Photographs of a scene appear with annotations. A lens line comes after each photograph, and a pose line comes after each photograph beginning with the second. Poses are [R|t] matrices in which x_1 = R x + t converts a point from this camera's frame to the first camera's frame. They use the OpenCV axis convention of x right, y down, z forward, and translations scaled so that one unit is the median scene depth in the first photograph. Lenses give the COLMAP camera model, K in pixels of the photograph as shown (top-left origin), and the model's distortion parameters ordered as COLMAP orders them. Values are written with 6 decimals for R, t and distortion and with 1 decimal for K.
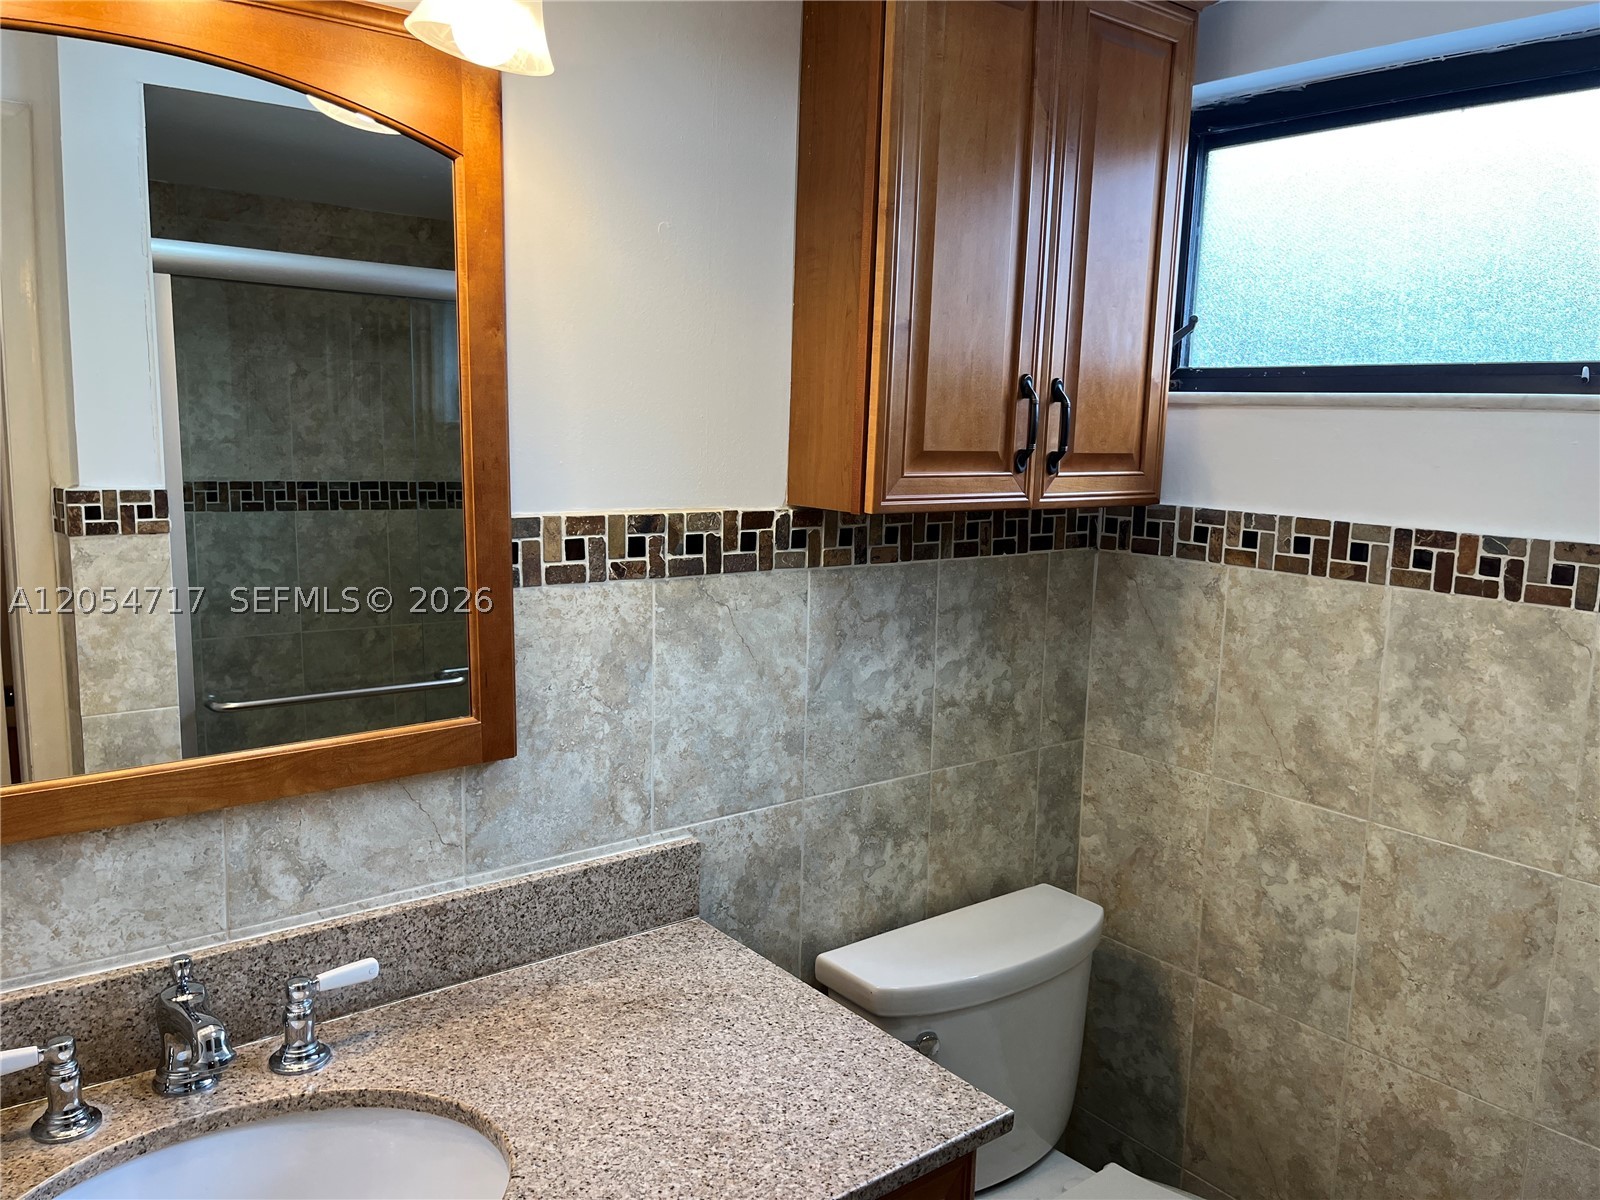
lens RADIAL K [[1215.9, 0, 801.1], [0, 1215.9, 596.8], [0, 0, 1]] dist [0.059879, -0.075916]
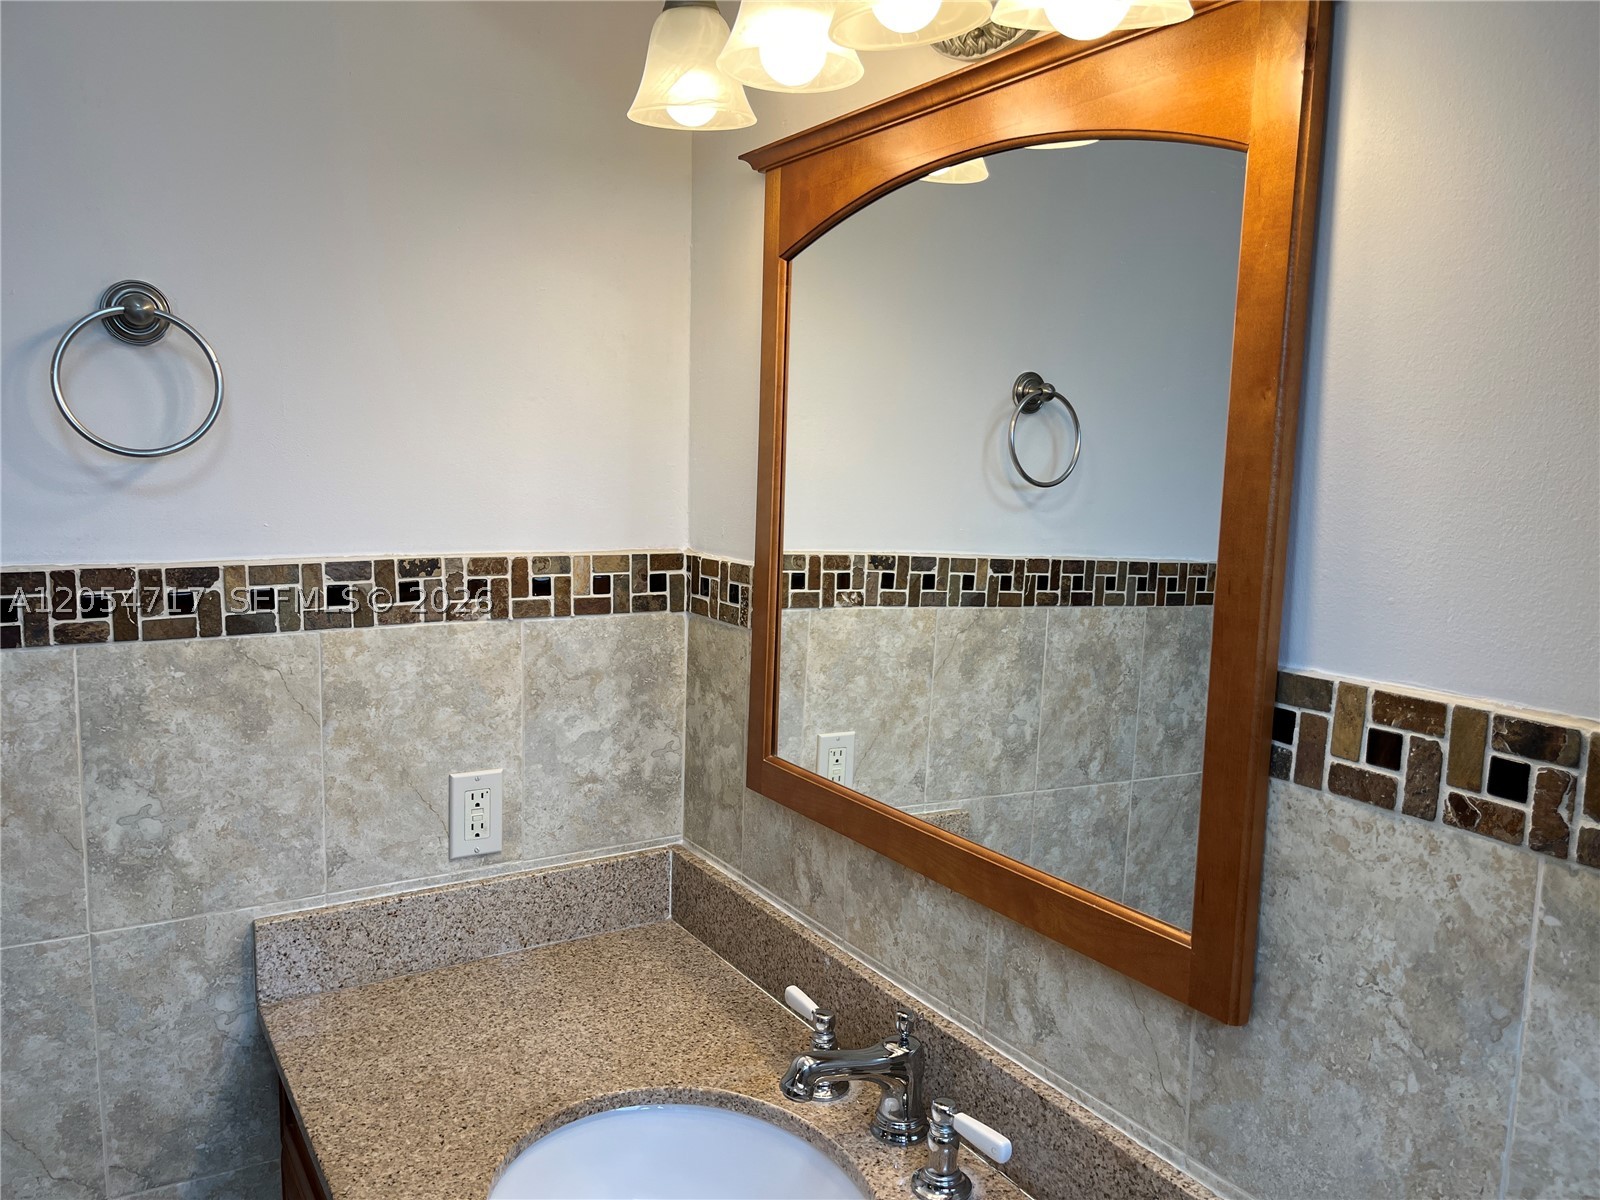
lens RADIAL K [[1215.9, 0, 799.0], [0, 1215.9, 610.3], [0, 0, 1]] dist [0.059879, -0.075916]
pose [[-0.111274, 0.099440, -0.988802, 0.414033], [-0.173553, 0.977747, 0.117858, -0.123059], [0.978518, 0.184724, -0.091540, 0.762477]]
